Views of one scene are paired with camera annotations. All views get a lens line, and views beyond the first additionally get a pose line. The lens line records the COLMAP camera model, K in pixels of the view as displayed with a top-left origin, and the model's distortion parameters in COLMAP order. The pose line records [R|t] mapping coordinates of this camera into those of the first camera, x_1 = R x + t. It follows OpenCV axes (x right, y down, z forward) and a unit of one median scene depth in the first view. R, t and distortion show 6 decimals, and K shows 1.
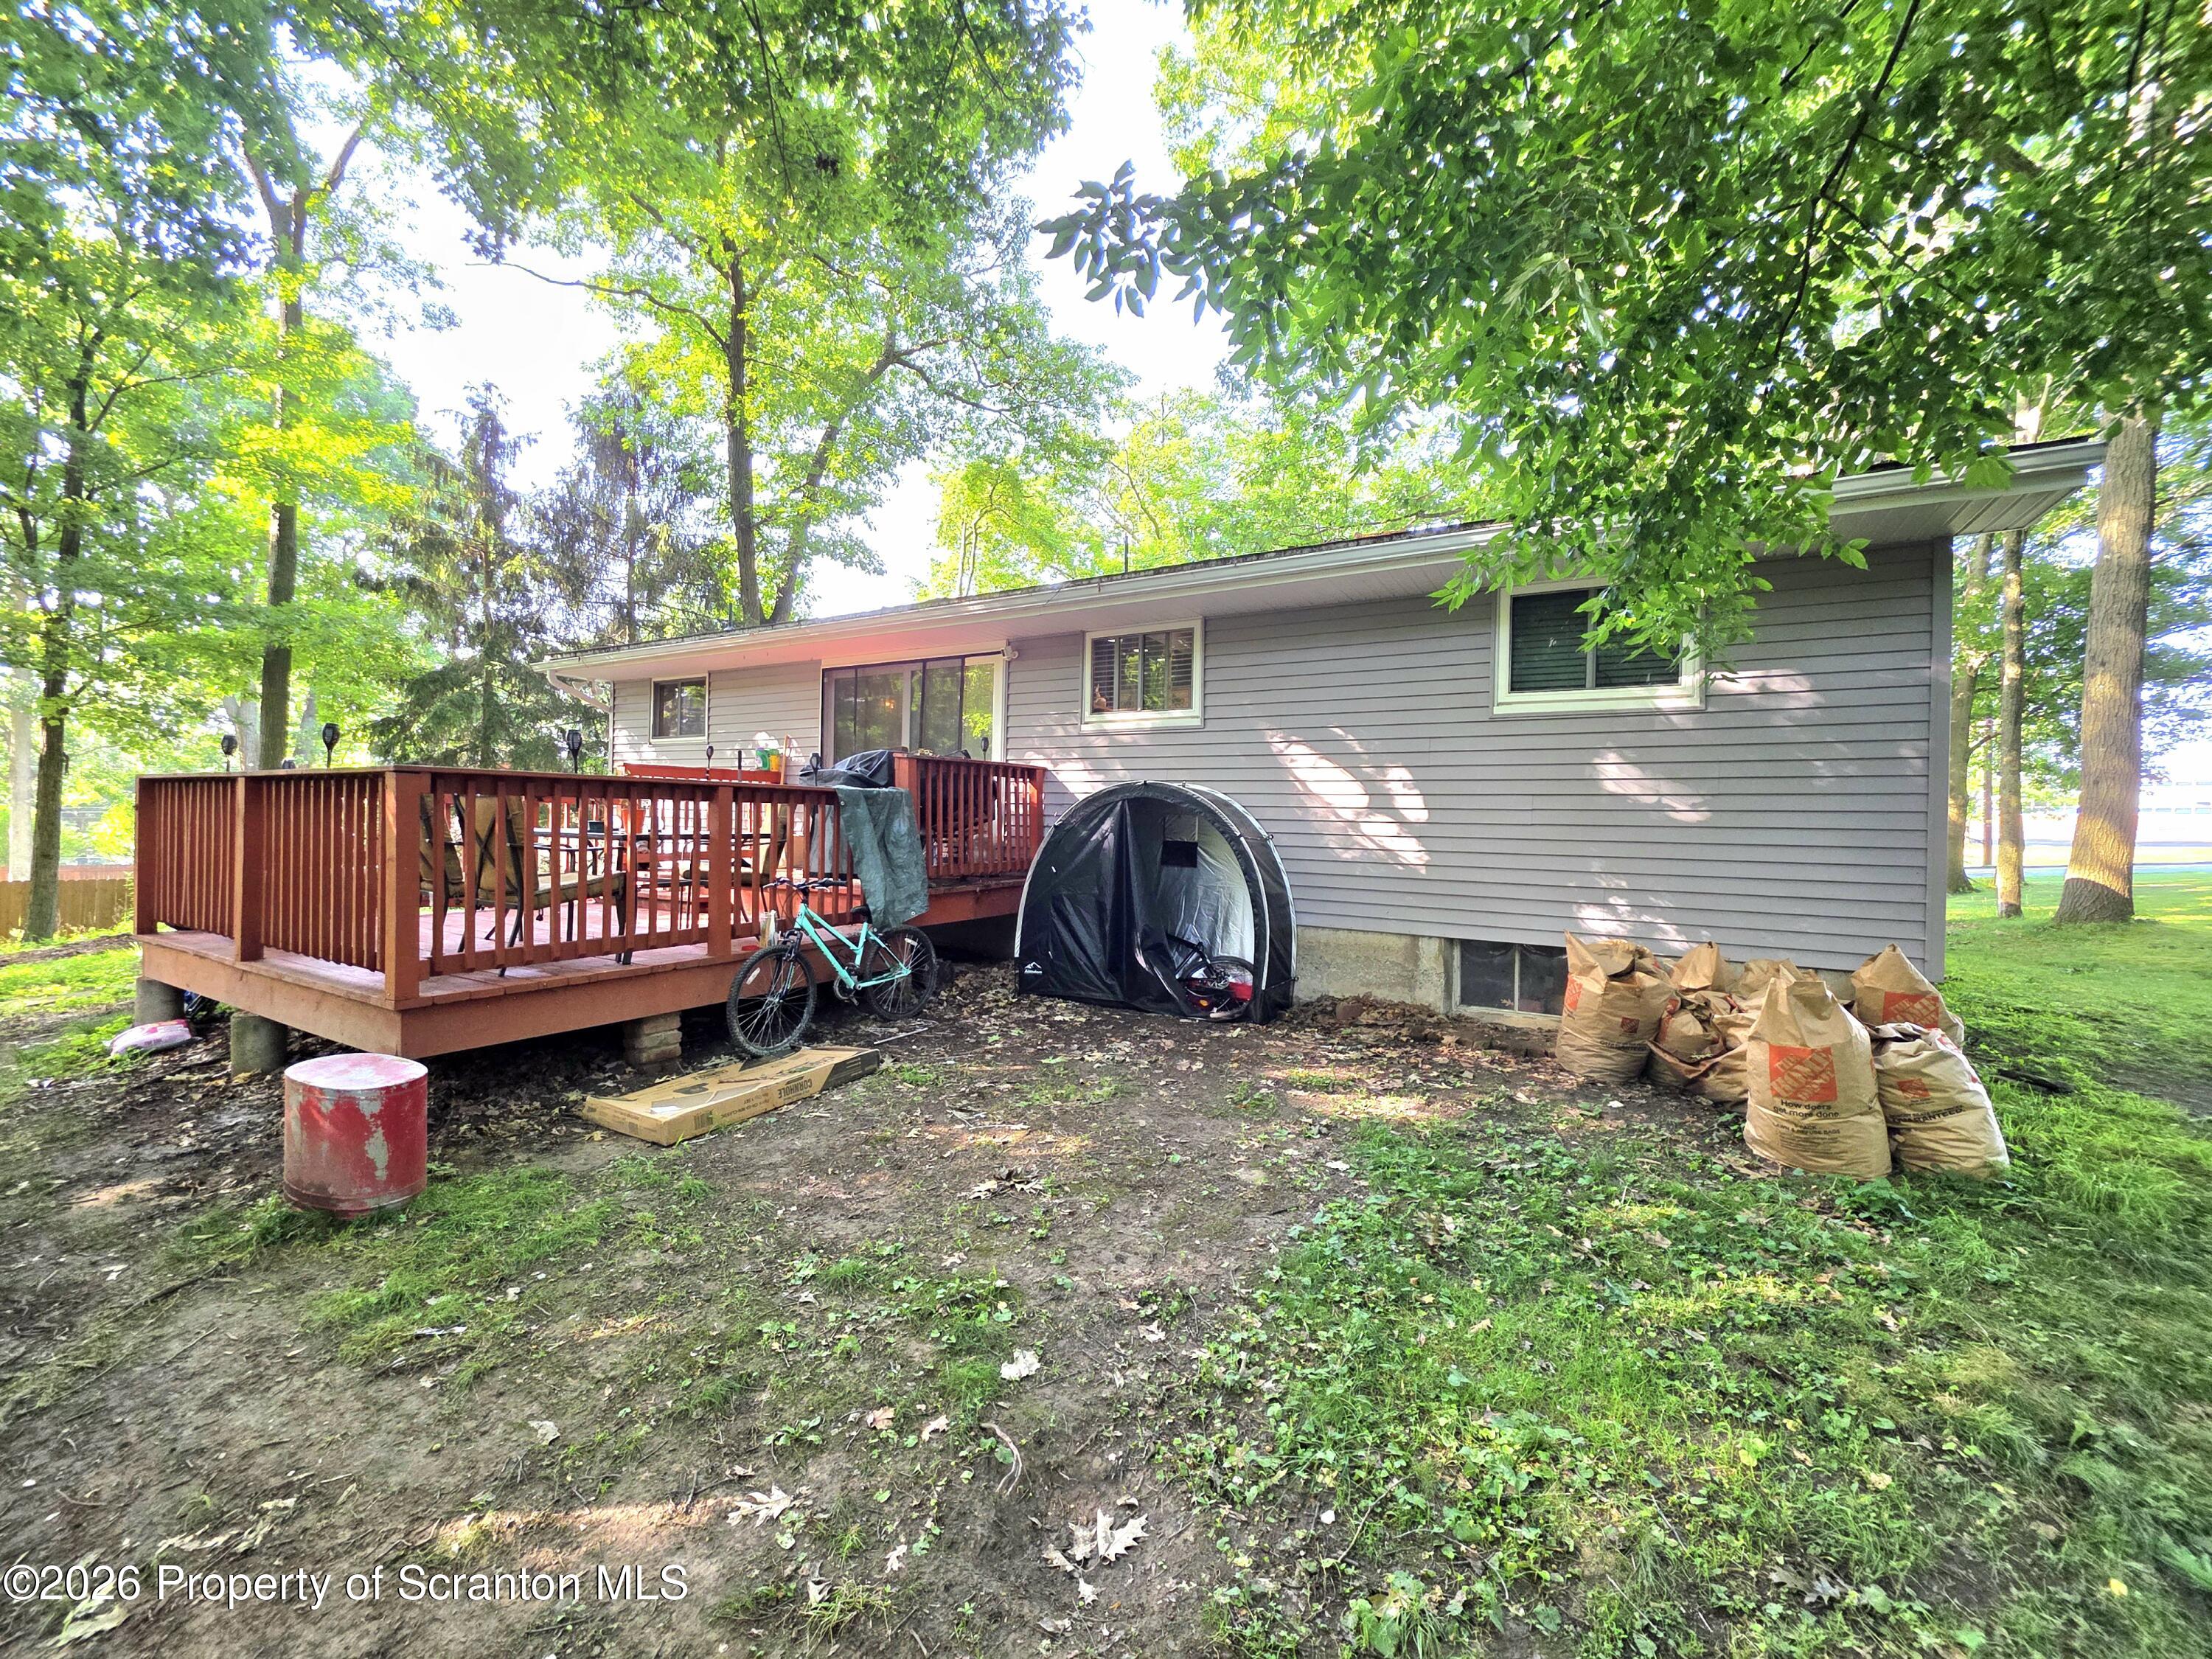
lens RADIAL K [[887.4, 0, 1098.5], [0, 887.4, 824.8], [0, 0, 1]] dist [-0.000043, 0.000404]
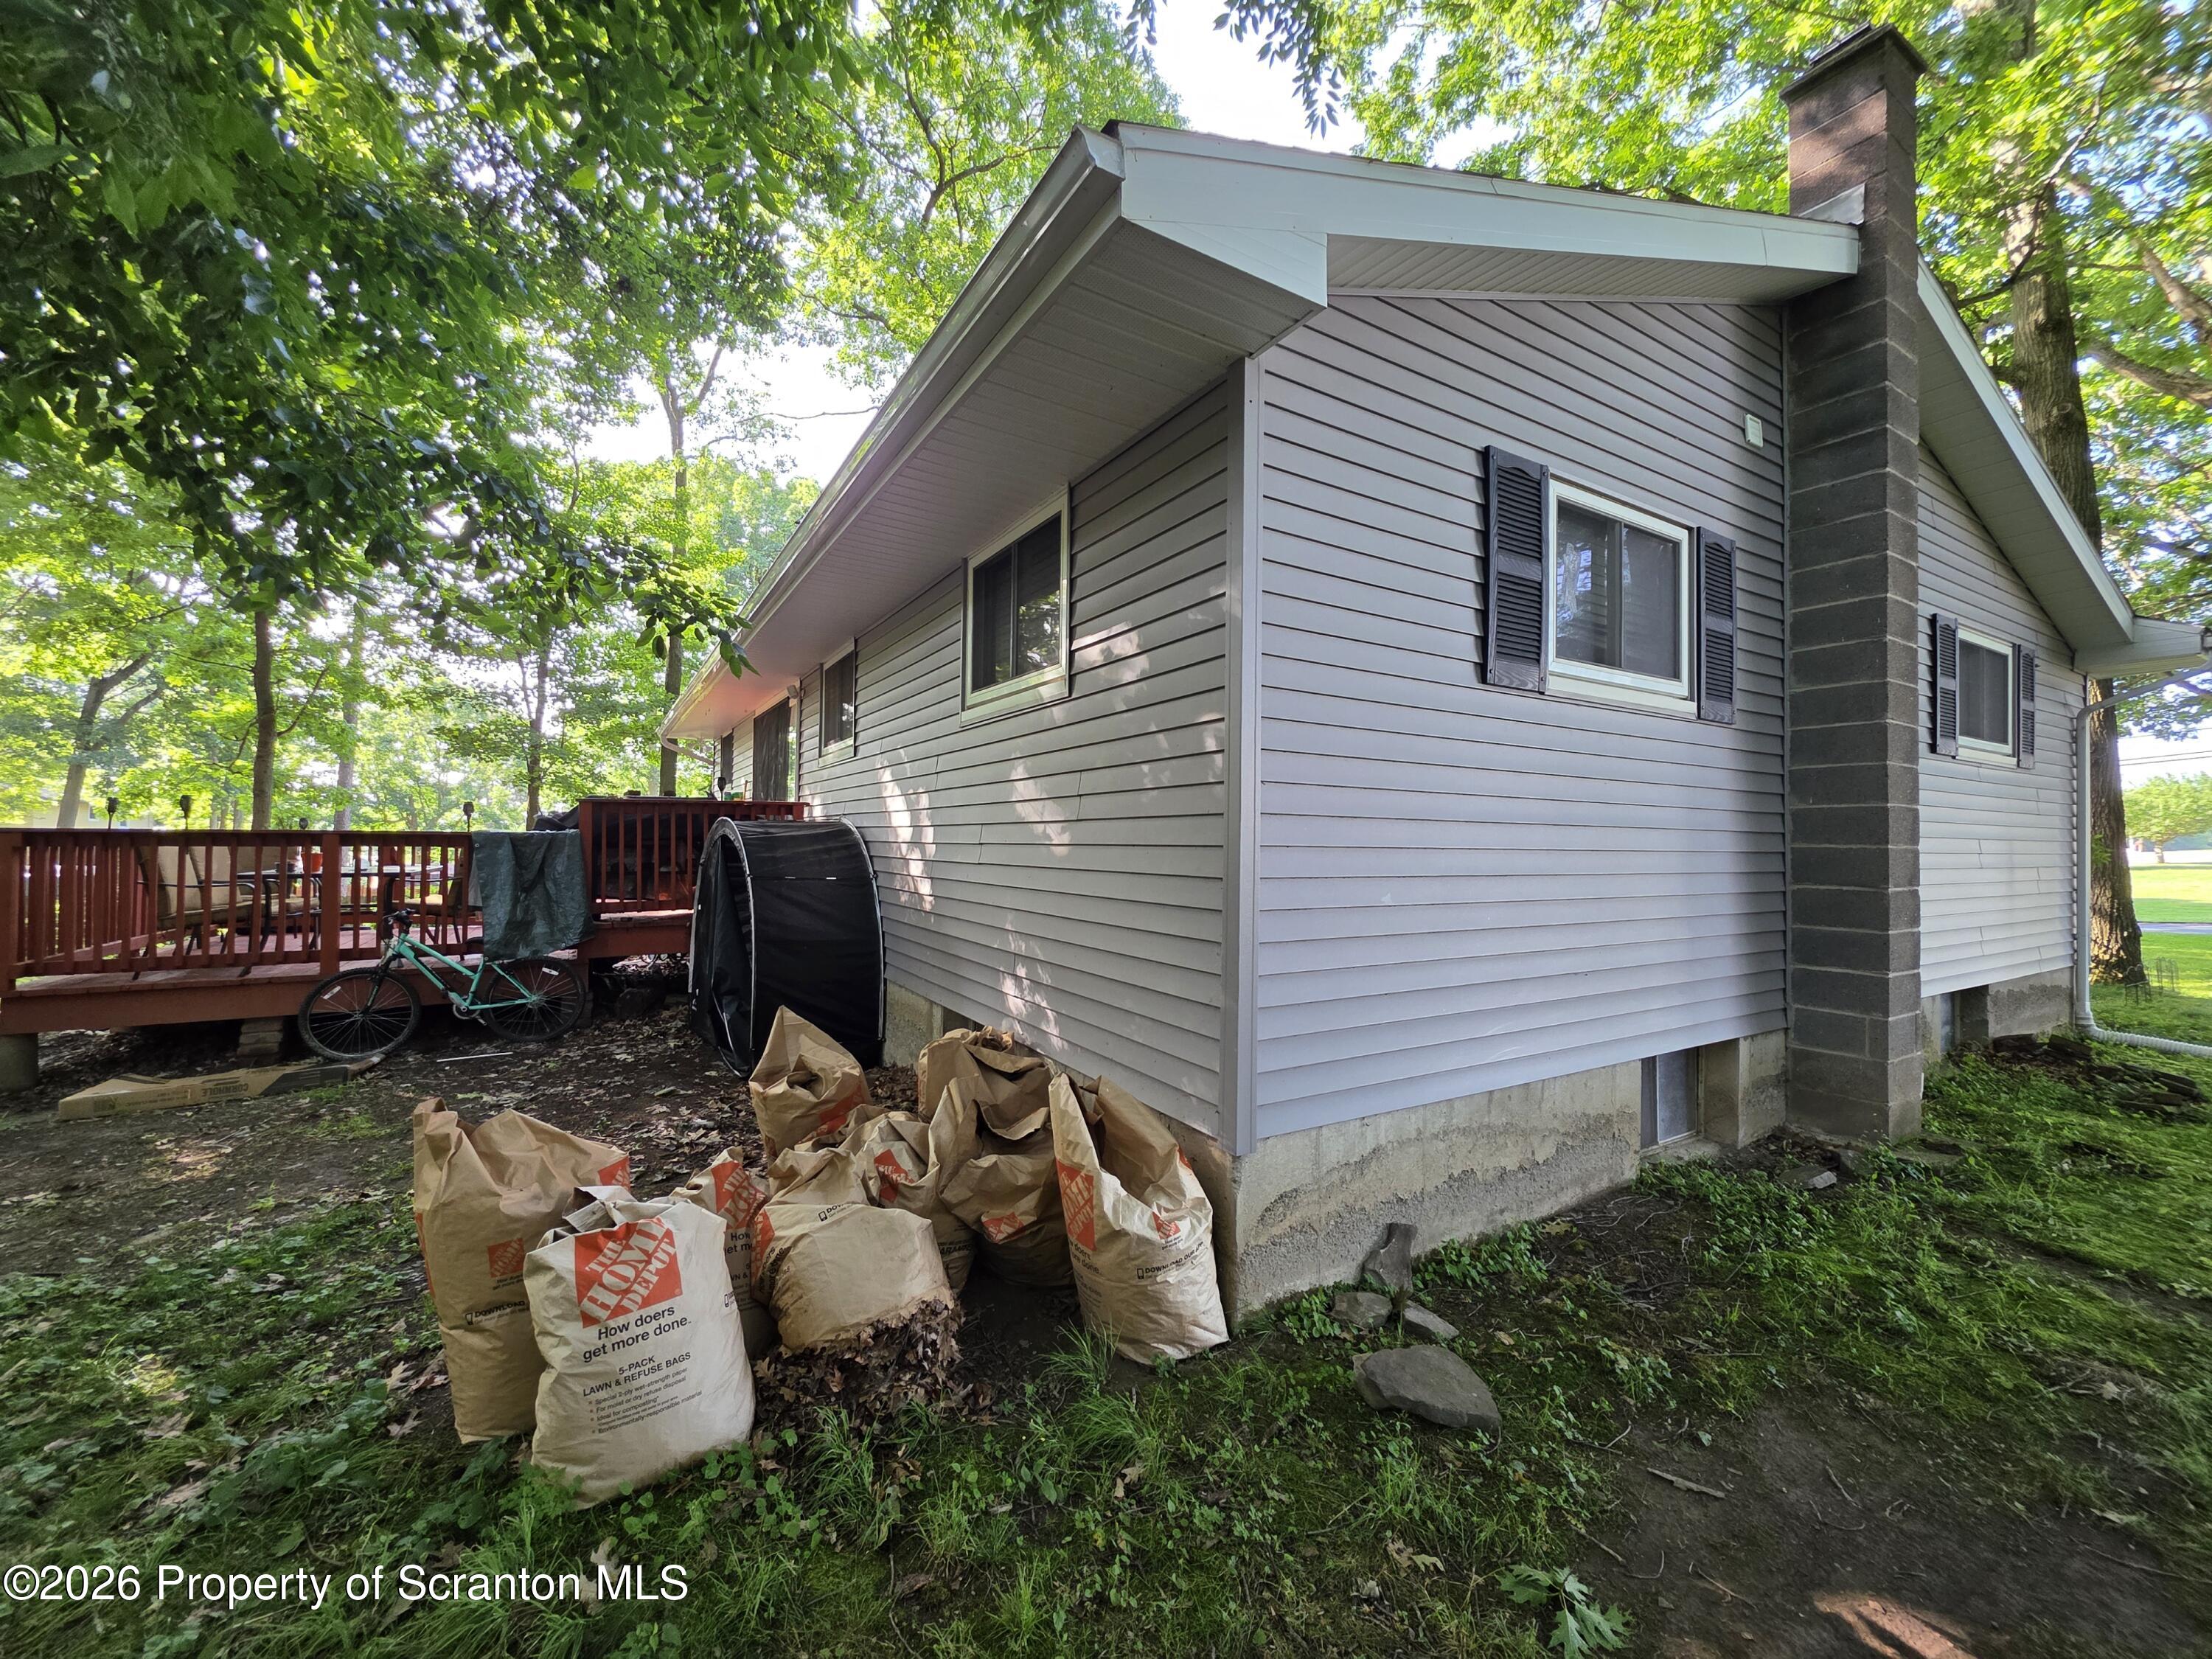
lens RADIAL K [[887.4, 0, 1106.1], [0, 887.4, 832.8], [0, 0, 1]] dist [-0.000043, 0.000404]
pose [[0.874705, -0.017254, -0.484348, 1.019243], [0.007439, 0.999726, -0.022179, -0.009751], [0.484598, 0.015797, 0.874594, 0.419895]]
